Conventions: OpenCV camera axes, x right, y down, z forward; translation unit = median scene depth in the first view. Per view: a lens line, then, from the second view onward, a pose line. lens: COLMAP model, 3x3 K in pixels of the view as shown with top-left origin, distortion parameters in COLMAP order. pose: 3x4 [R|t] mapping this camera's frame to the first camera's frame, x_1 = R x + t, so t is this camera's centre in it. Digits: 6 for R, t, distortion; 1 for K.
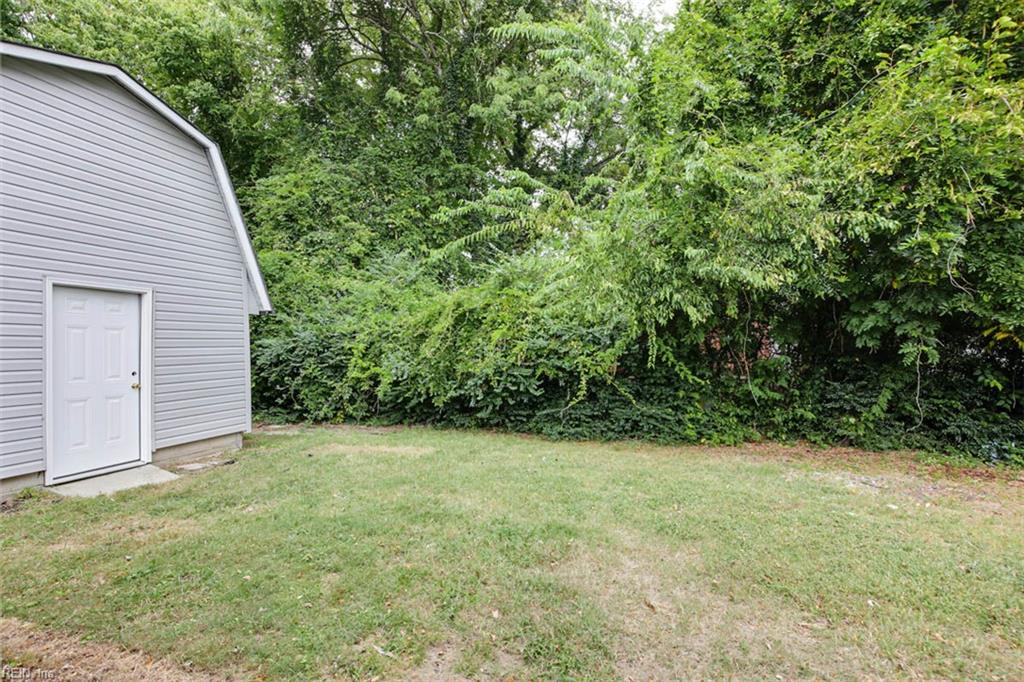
lens RADIAL K [[474.9, 0, 513.4], [0, 474.9, 343.7], [0, 0, 1]] dist [-0.003333, -0.001065]
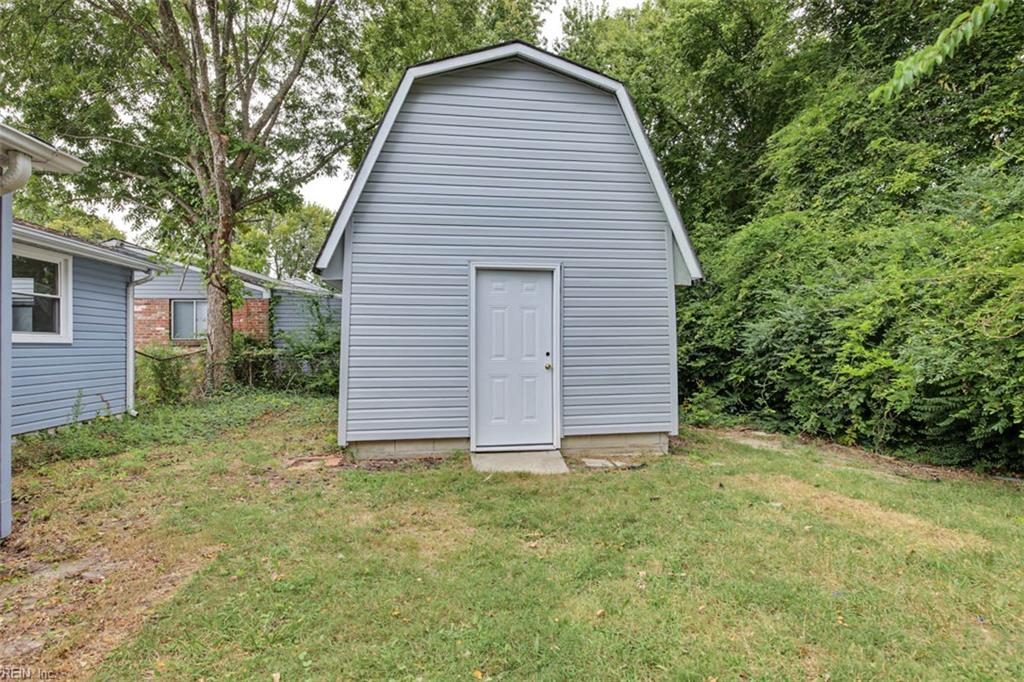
lens RADIAL K [[474.9, 0, 517.2], [0, 474.9, 344.7], [0, 0, 1]] dist [-0.003333, -0.001065]
pose [[0.433891, -0.000568, -0.900965, 0.033173], [0.006365, 0.999977, 0.002435, 0.027964], [0.900943, -0.006791, 0.433884, 0.351943]]
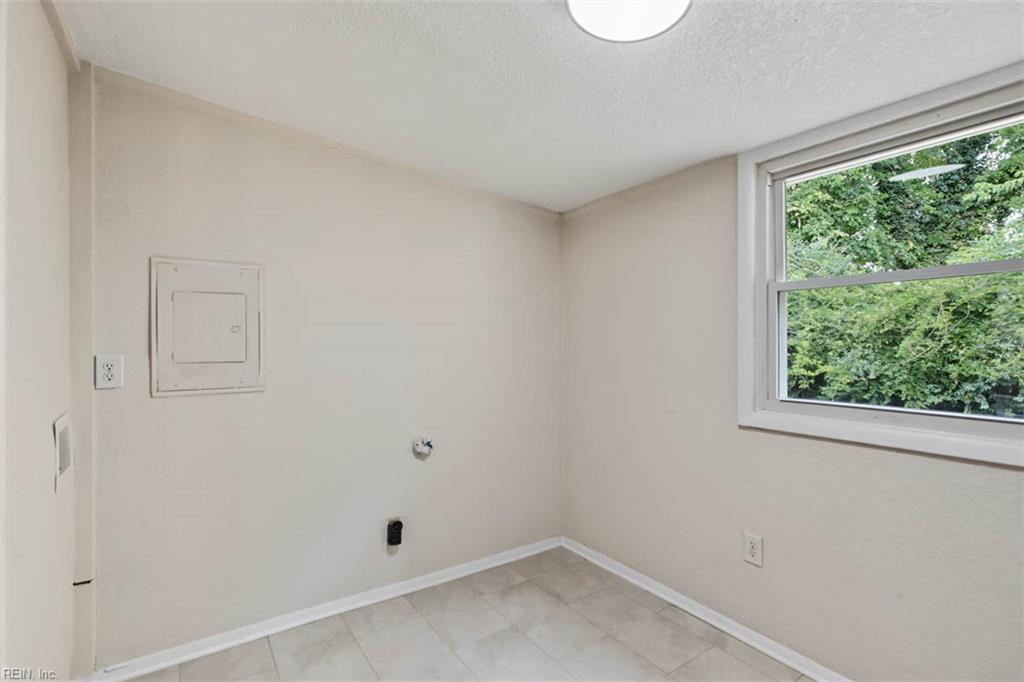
lens RADIAL K [[474.9, 0, 514.4], [0, 474.9, 341.7], [0, 0, 1]] dist [-0.003333, -0.001065]
pose [[0.798674, 0.002337, -0.601759, -0.220476], [0.003181, 0.999962, 0.008105, -0.008478], [0.601755, -0.008388, 0.798636, -0.140916]]
